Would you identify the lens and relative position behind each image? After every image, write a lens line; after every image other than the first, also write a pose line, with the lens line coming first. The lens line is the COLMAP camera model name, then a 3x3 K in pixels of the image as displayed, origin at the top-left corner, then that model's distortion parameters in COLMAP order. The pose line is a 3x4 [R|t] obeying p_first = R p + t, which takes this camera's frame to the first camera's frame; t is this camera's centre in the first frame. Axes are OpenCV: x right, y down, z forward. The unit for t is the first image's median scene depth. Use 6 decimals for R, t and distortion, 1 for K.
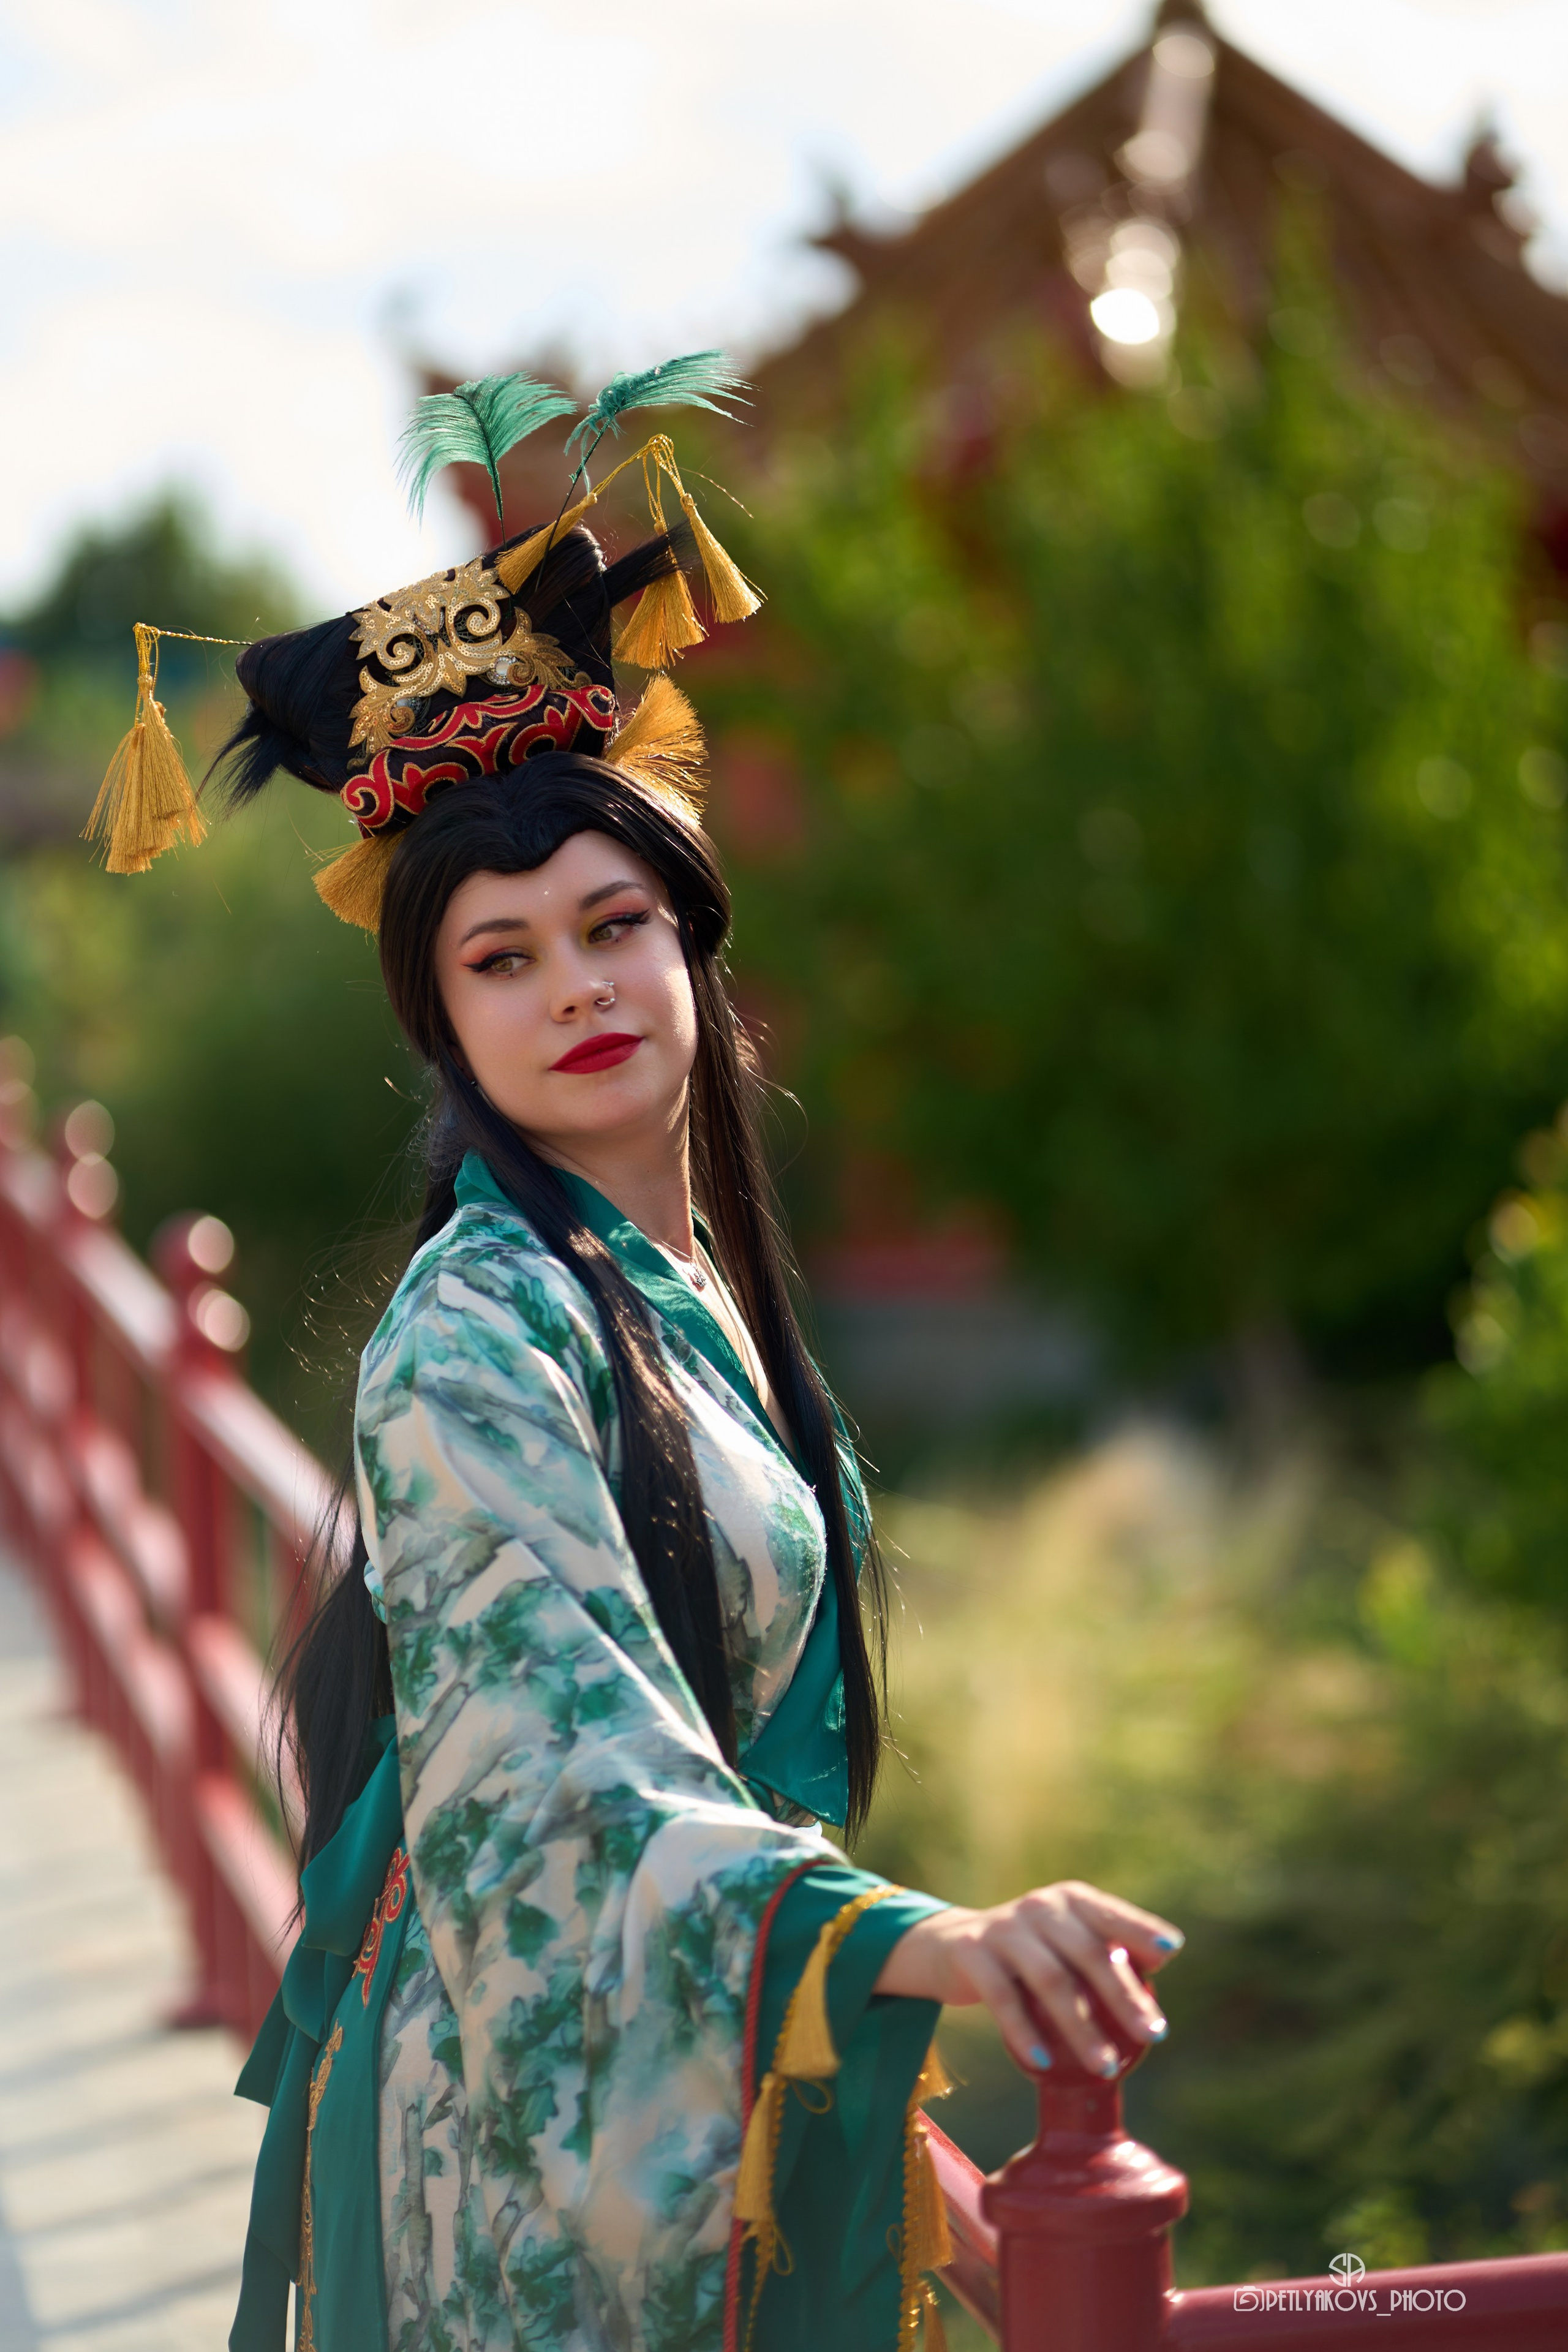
lens RADIAL K [[6838.8, 0, 784.0], [0, 6838.8, 1176.0], [0, 0, 1]] dist [0.108503, -1.258714]
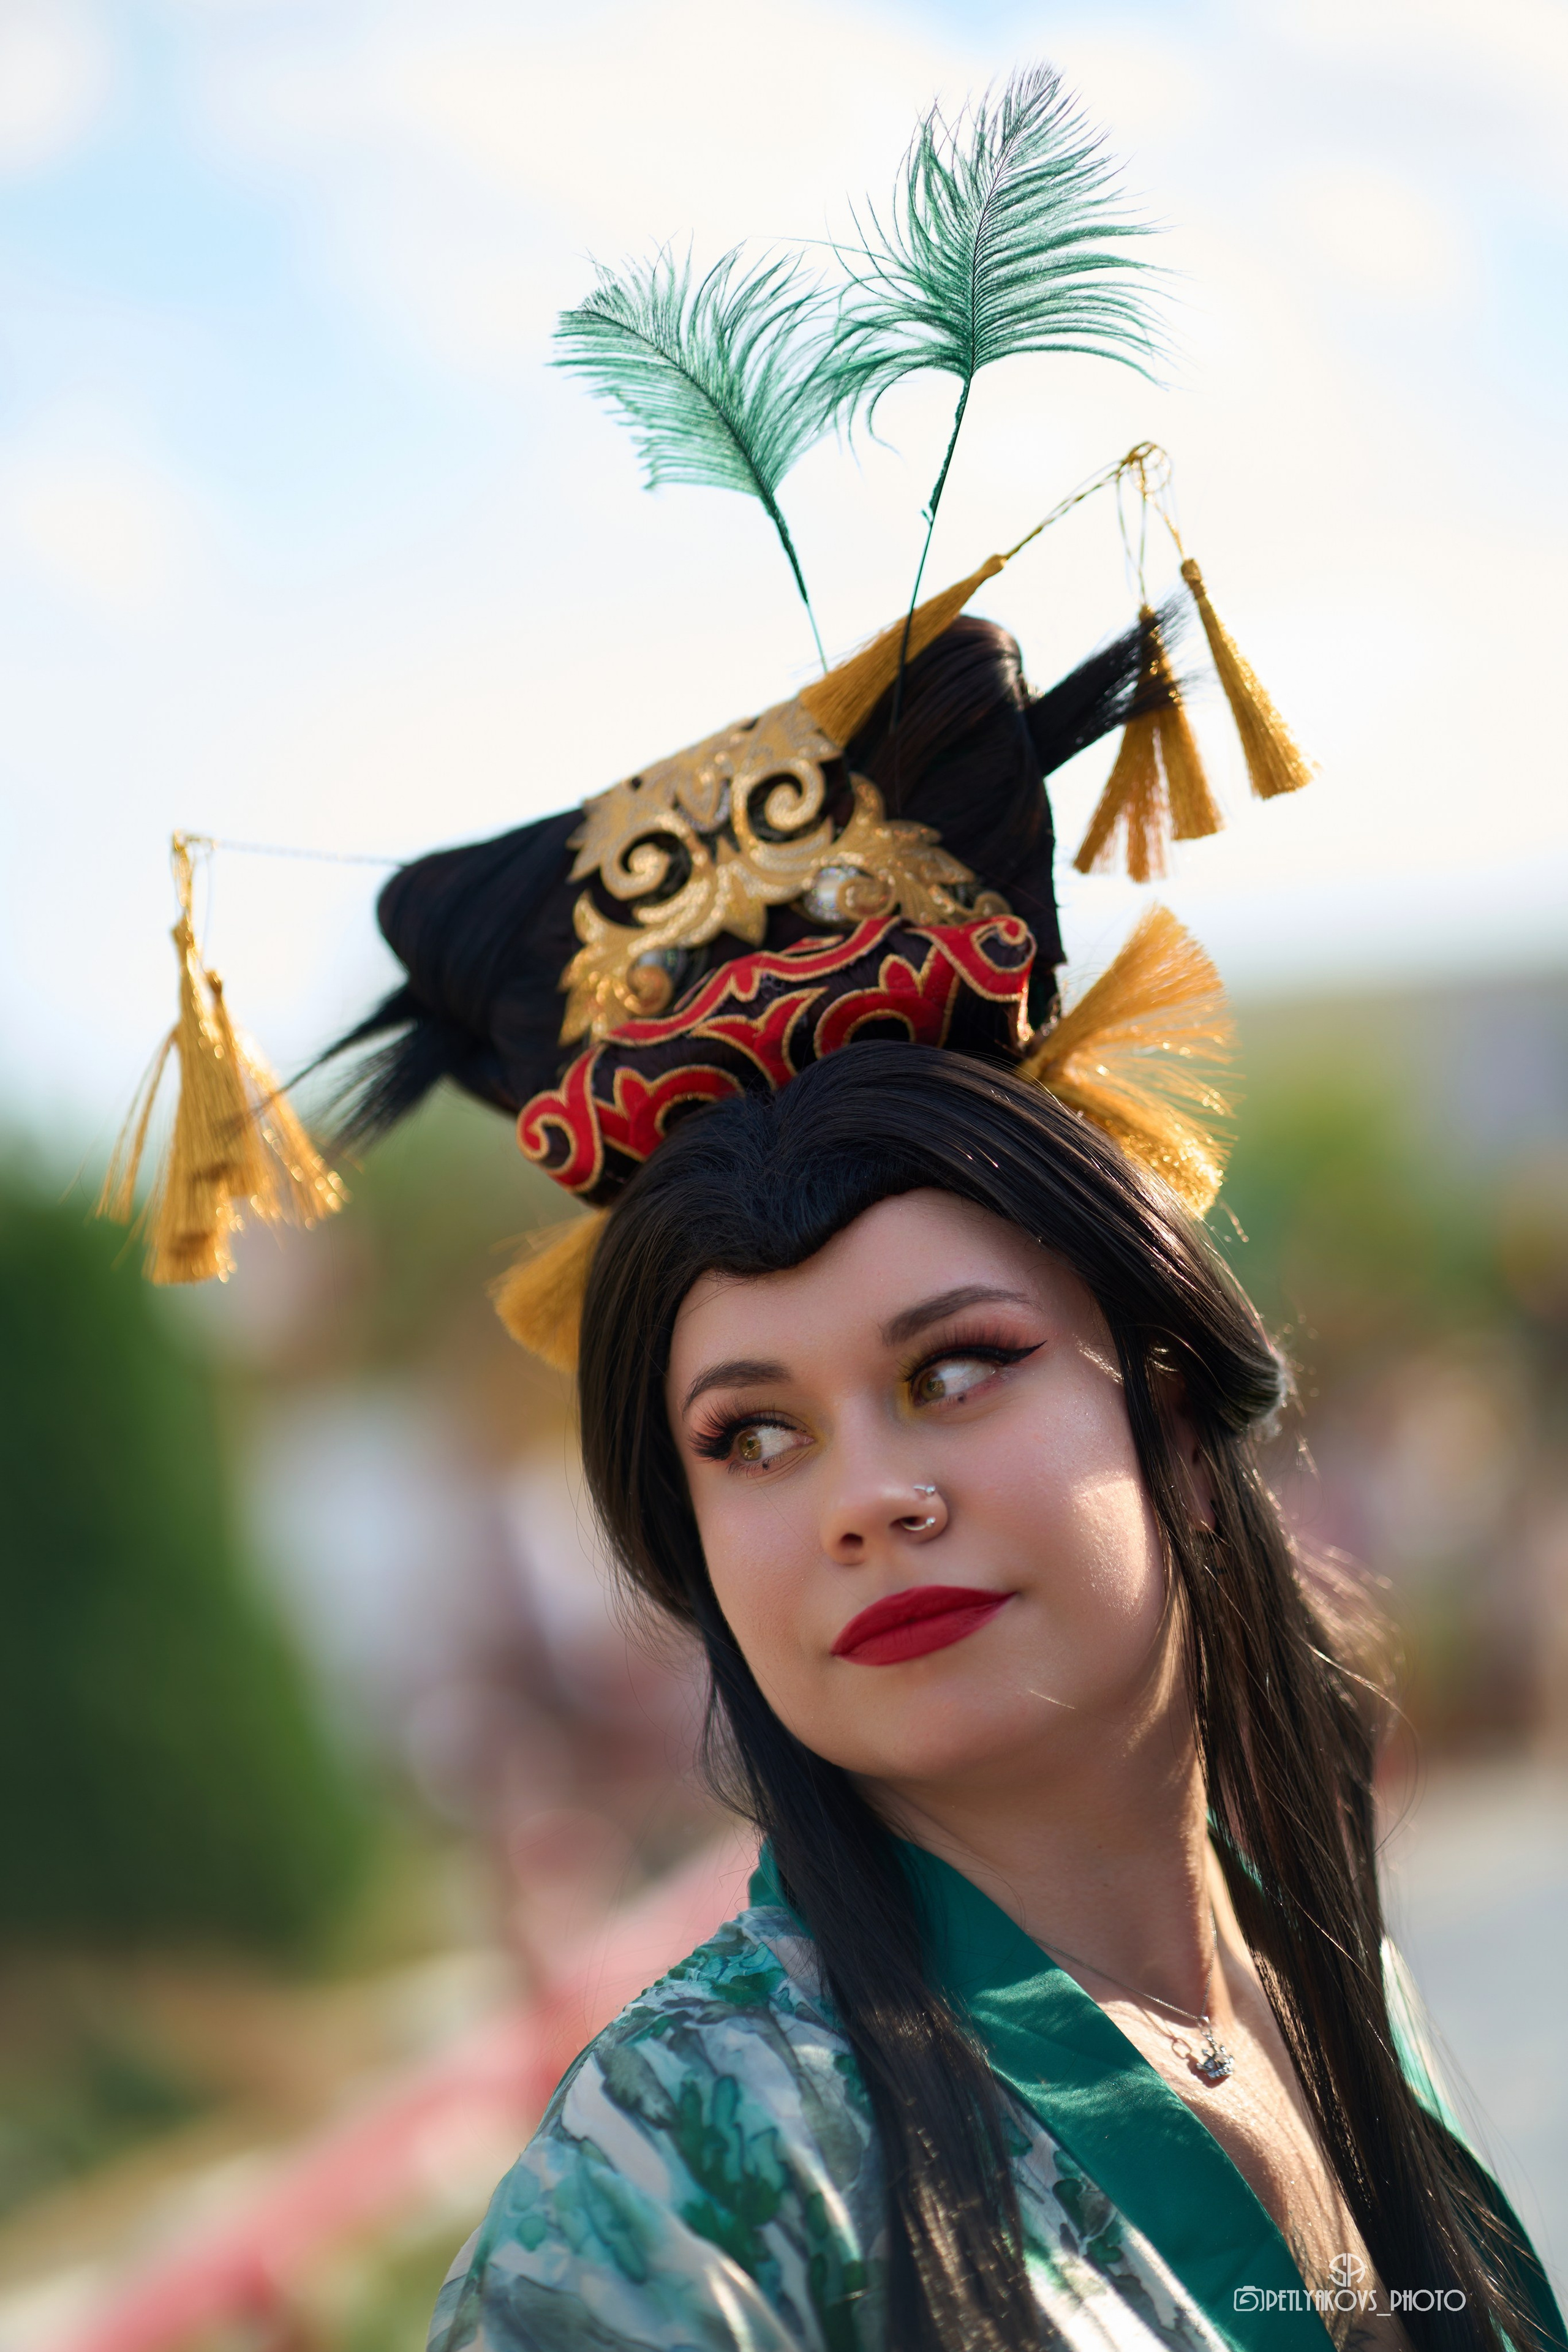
lens RADIAL K [[6838.8, 0, 784.0], [0, 6838.8, 1176.0], [0, 0, 1]] dist [0.108503, -1.258714]
pose [[0.954485, -0.014964, -0.297882, 0.114423], [-0.002834, 0.998241, -0.059224, -0.020684], [0.298245, 0.057373, 0.952764, 0.498809]]
